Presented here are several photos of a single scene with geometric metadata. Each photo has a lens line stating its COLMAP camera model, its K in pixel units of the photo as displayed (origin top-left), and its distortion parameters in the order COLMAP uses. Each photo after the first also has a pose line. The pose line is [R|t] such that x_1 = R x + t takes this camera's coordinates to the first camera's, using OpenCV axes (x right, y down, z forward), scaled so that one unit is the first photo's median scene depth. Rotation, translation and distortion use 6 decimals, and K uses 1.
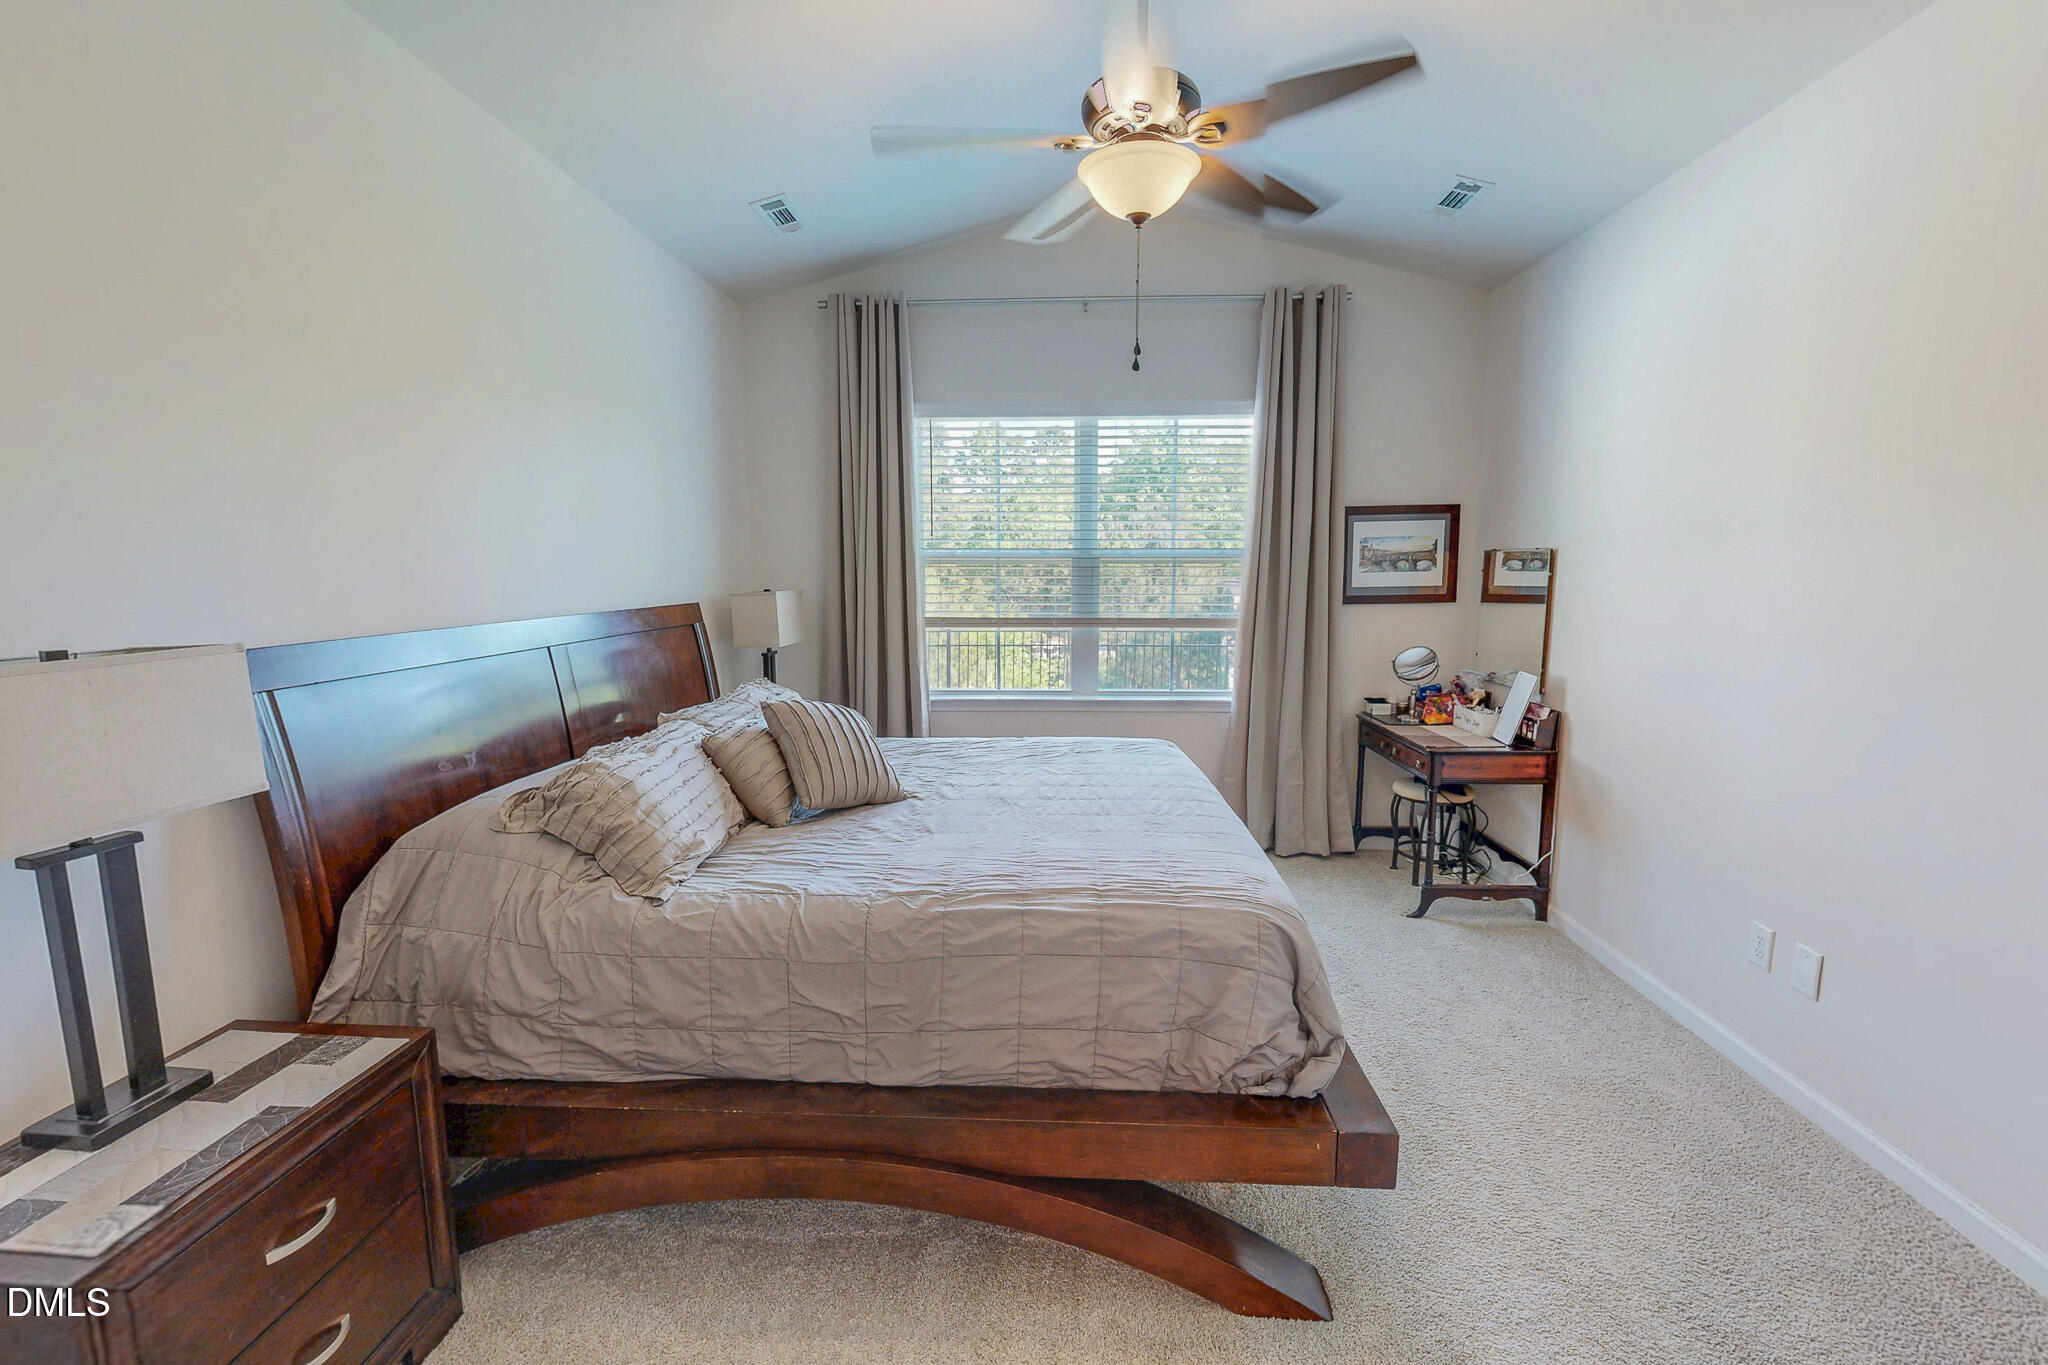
lens RADIAL K [[890.1, 0, 1024.0], [0, 890.1, 685.5], [0, 0, 1]] dist [0.000425, -0.000100]
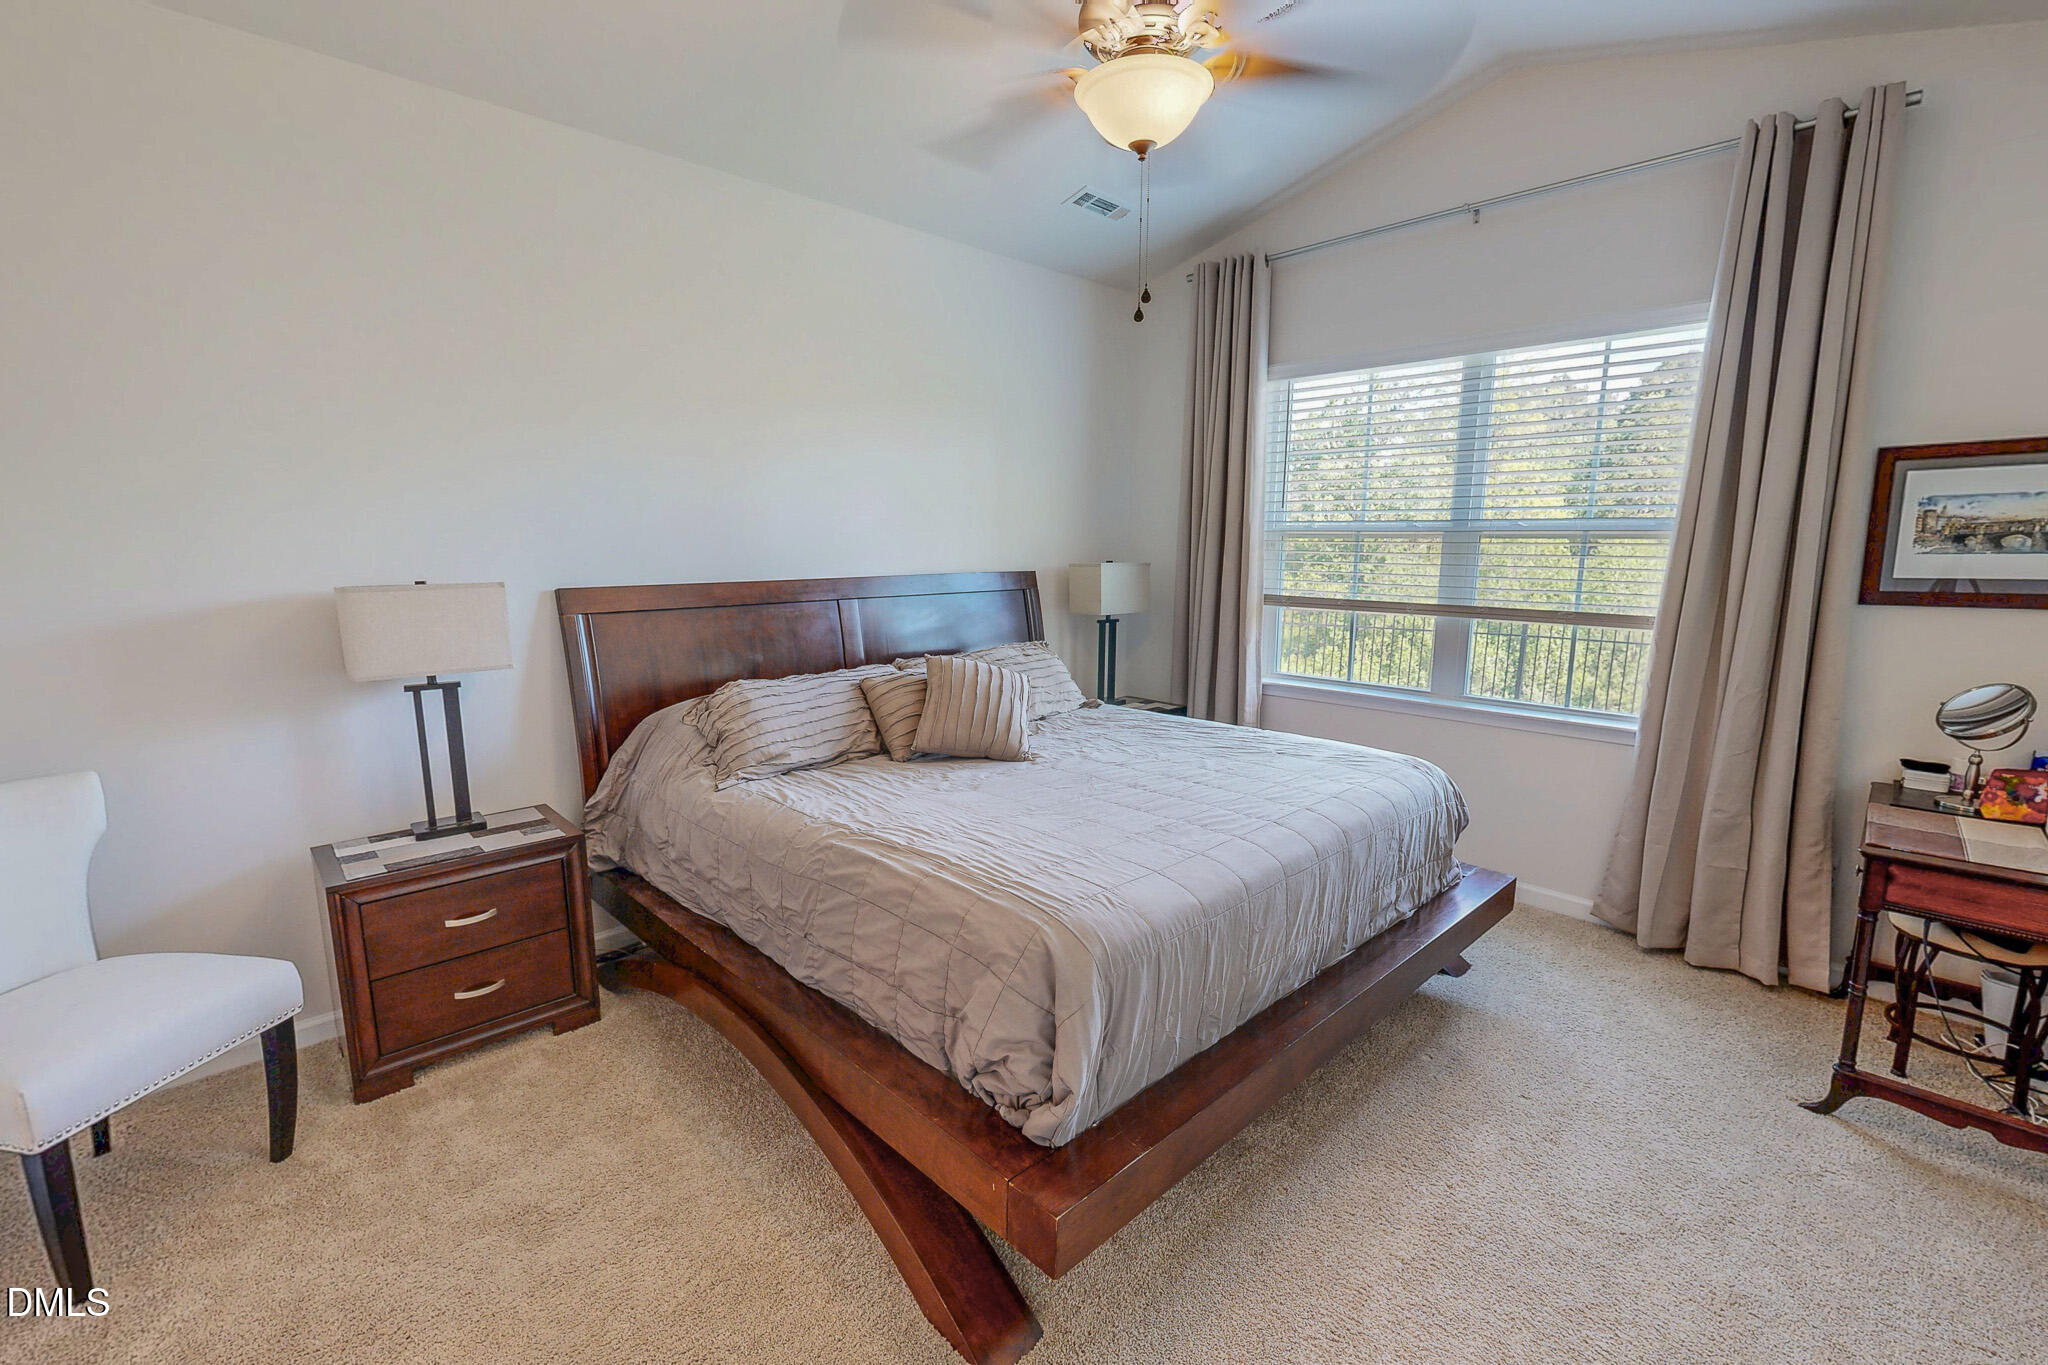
lens RADIAL K [[890.1, 0, 1024.0], [0, 890.1, 685.5], [0, 0, 1]] dist [0.000425, -0.000100]
pose [[0.732493, 0.114317, -0.671107, 0.629990], [-0.095338, 0.993311, 0.065143, -0.033473], [0.674066, 0.016265, 0.738492, 0.244574]]
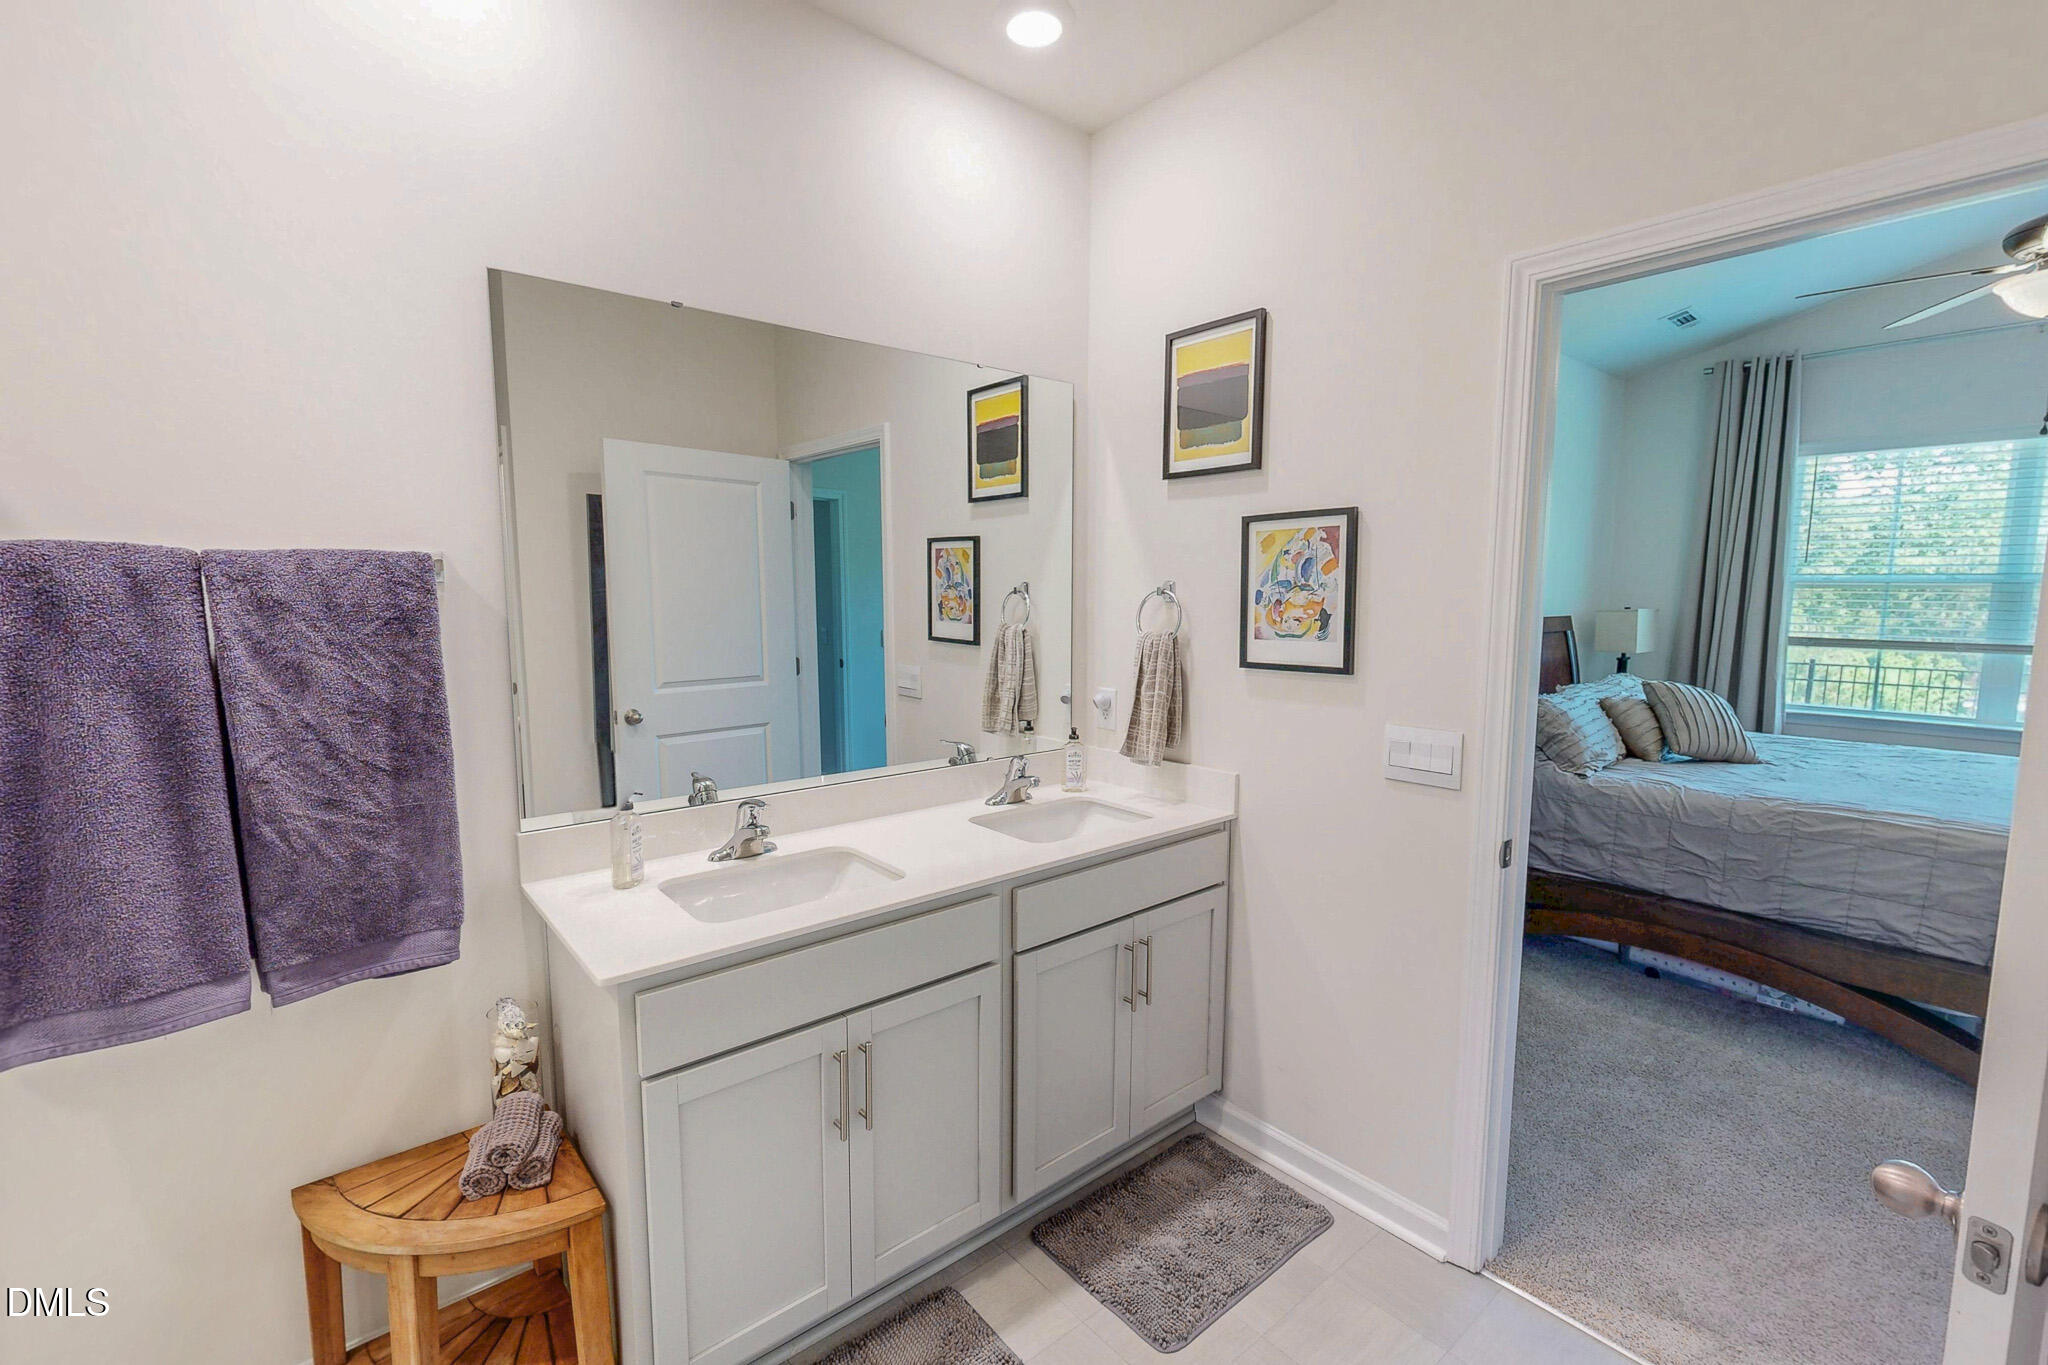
lens RADIAL K [[890.1, 0, 1024.0], [0, 890.1, 685.5], [0, 0, 1]] dist [0.000425, -0.000100]
pose [[0.689718, 0.085734, -0.718985, 0.061833], [-0.103433, 0.994448, 0.019358, 0.111093], [0.716653, 0.061015, 0.694756, -0.809651]]
